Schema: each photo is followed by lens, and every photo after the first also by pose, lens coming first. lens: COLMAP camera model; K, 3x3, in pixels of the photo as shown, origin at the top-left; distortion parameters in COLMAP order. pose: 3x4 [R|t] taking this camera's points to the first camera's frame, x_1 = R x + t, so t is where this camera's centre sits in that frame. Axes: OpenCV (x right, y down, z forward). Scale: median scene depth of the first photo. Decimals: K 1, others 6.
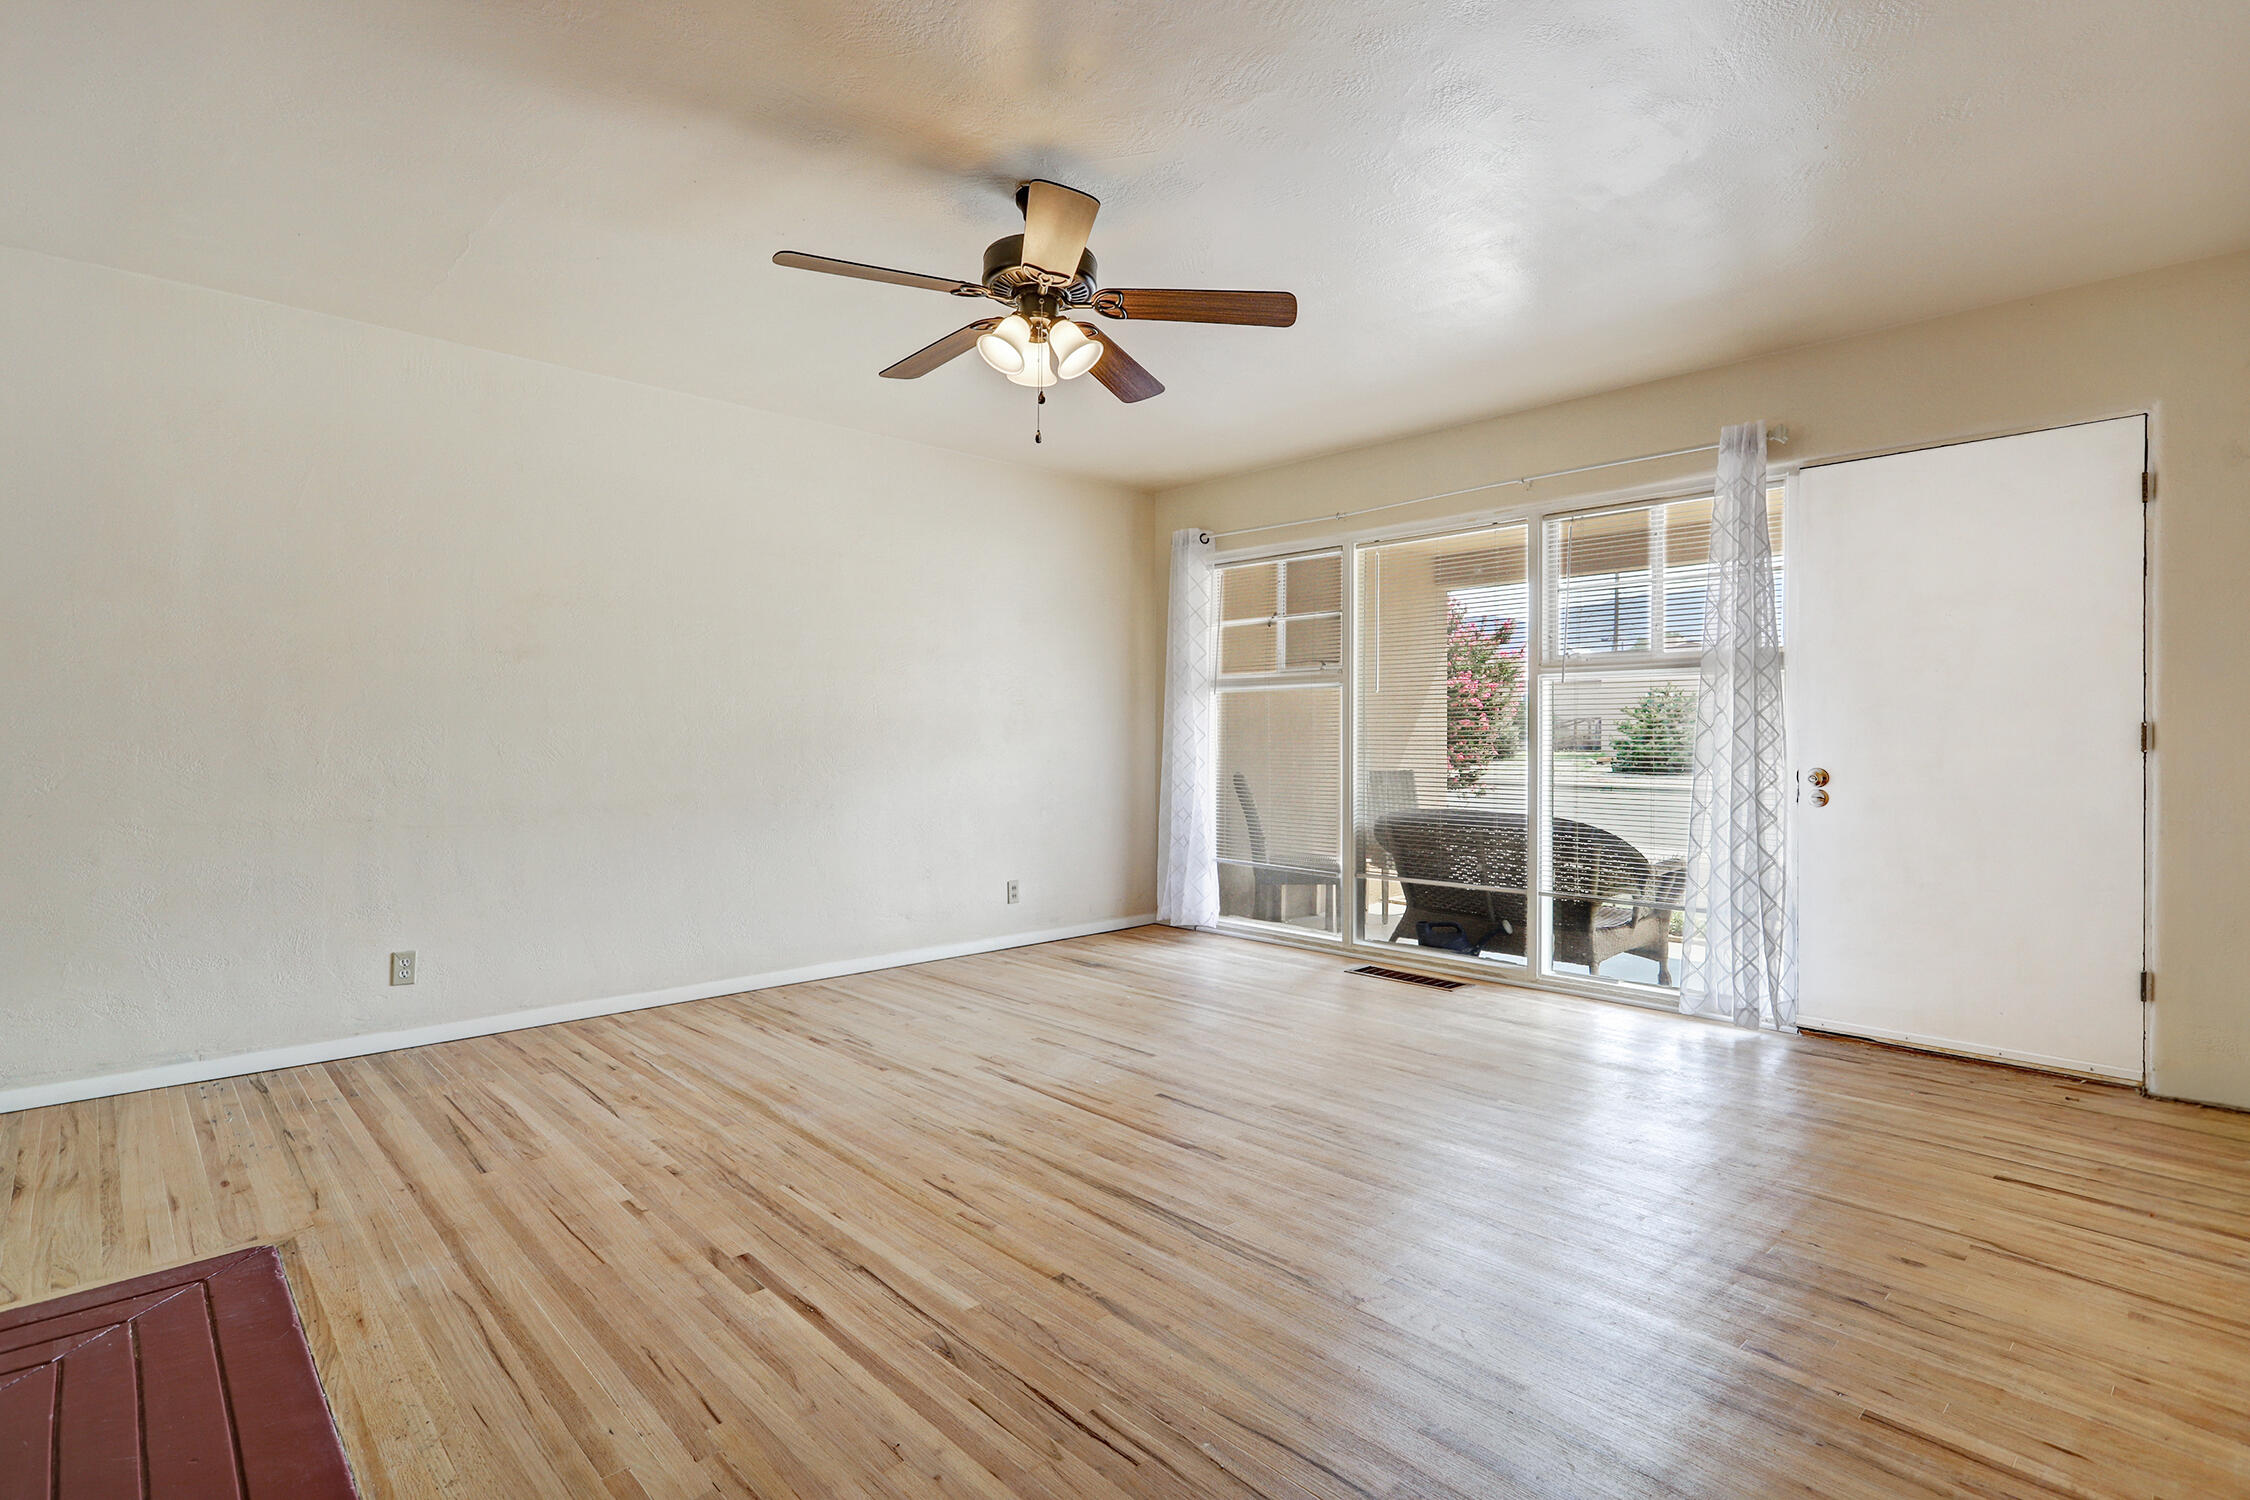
lens RADIAL K [[1073.9, 0, 1130.5], [0, 1073.9, 740.0], [0, 0, 1]] dist [0.014764, -0.001183]
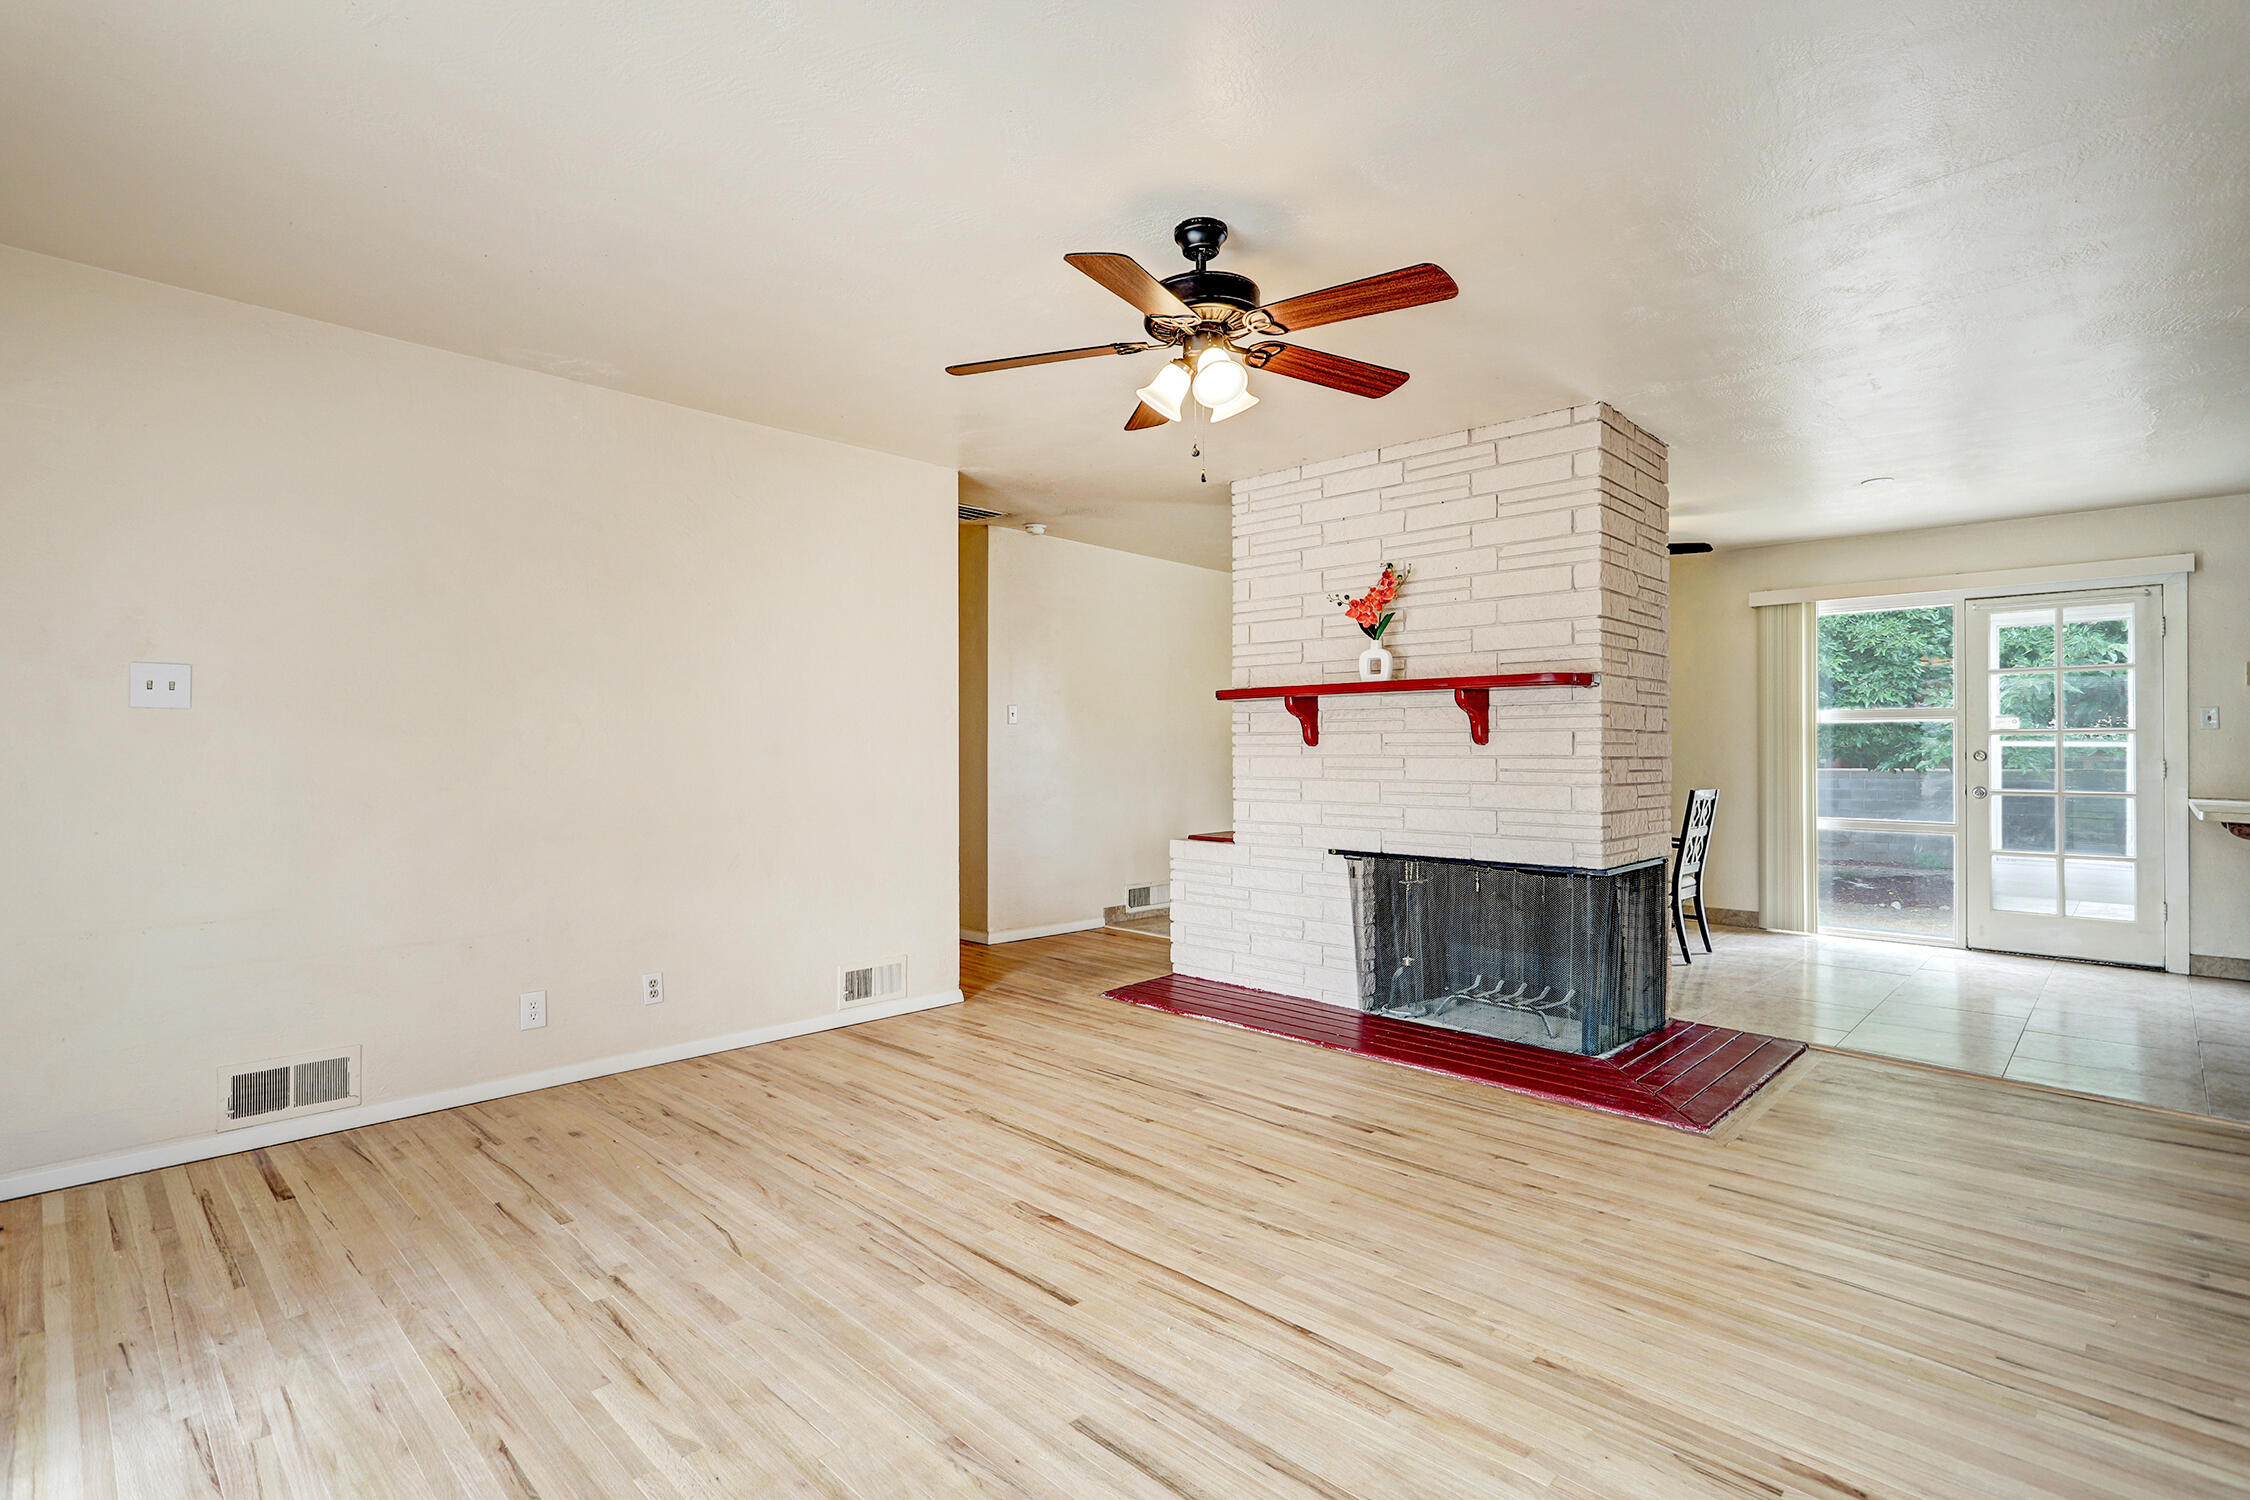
lens RADIAL K [[1073.9, 0, 1122.8], [0, 1073.9, 754.4], [0, 0, 1]] dist [0.014764, -0.001183]
pose [[-0.999263, 0.001475, -0.038352, 0.028277], [0.001177, 0.999969, 0.007815, -0.040292], [0.038362, 0.007764, -0.999234, 2.270647]]
